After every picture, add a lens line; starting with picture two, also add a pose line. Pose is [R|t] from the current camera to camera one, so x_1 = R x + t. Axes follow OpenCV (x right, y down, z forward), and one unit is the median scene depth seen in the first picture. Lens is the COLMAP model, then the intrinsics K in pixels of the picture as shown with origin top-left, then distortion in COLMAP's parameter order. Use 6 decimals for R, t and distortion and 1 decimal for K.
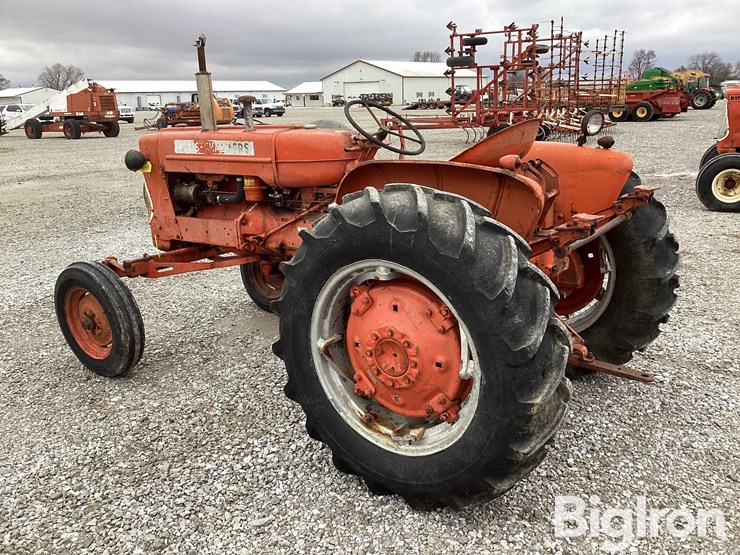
lens RADIAL K [[669.3, 0, 372.0], [0, 669.3, 278.4], [0, 0, 1]] dist [0.108826, -0.210278]
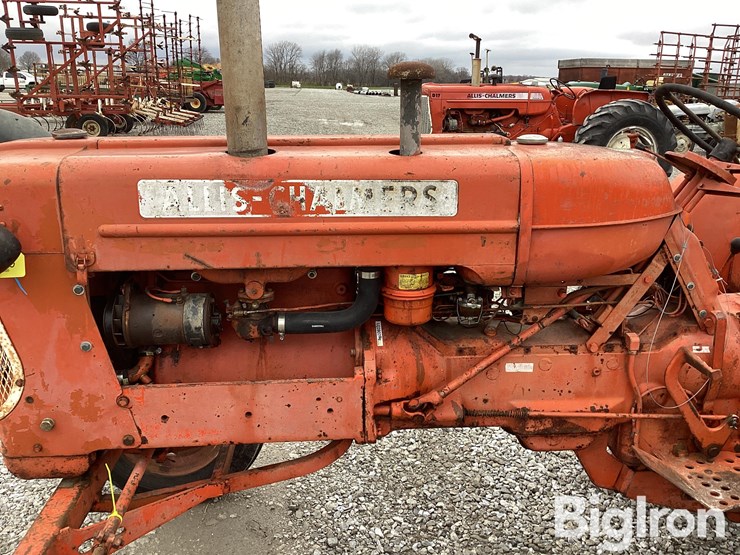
lens RADIAL K [[669.3, 0, 372.6], [0, 669.3, 276.8], [0, 0, 1]] dist [0.073908, -0.124615]
pose [[0.767190, -0.139330, 0.626104, -0.418563], [0.130684, 0.989601, 0.060089, -0.159777], [-0.627966, 0.035722, 0.777421, 0.654653]]
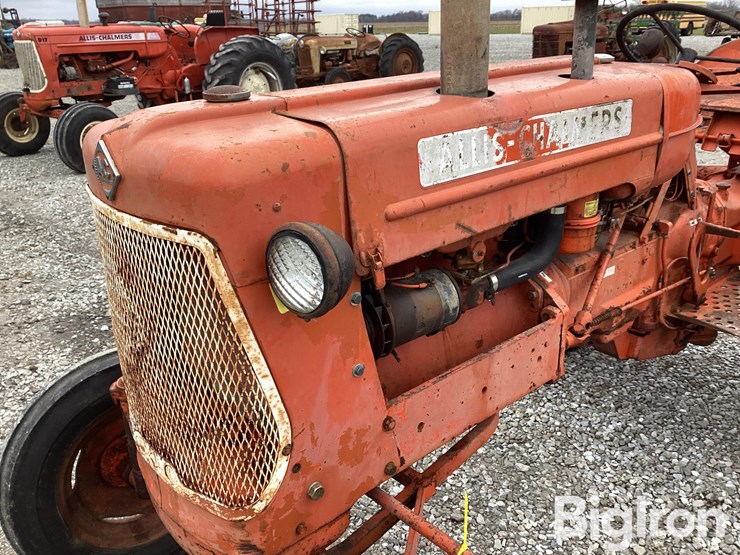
lens RADIAL K [[673.0, 0, 370.0], [0, 673.0, 277.5], [0, 0, 1]] dist [0.123681, -0.247316]
pose [[0.215328, -0.321789, 0.922001, -0.556341], [0.267691, 0.927434, 0.261167, -0.227238], [-0.939135, 0.190575, 0.285843, 0.943247]]
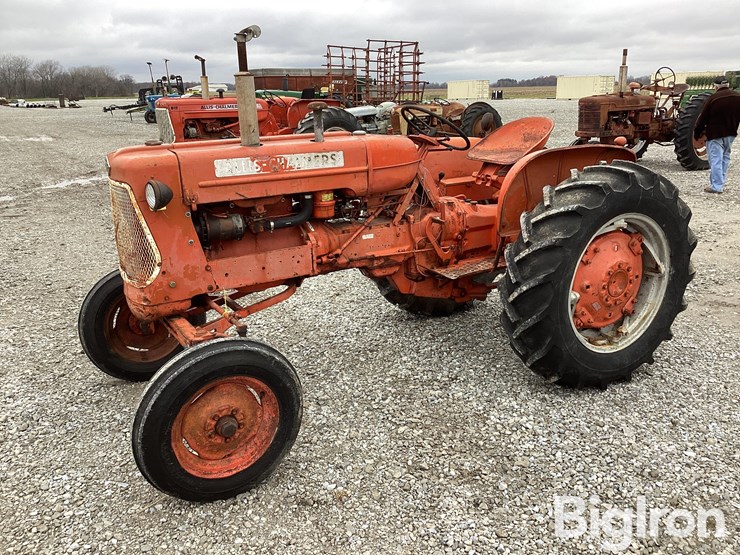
lens RADIAL K [[669.3, 0, 372.0], [0, 669.3, 278.4], [0, 0, 1]] dist [0.108826, -0.210278]
pose [[0.401534, -0.228435, 0.886898, -0.916770], [0.244011, 0.960074, 0.136809, -0.136127], [-0.882739, 0.161480, 0.441243, 0.524511]]
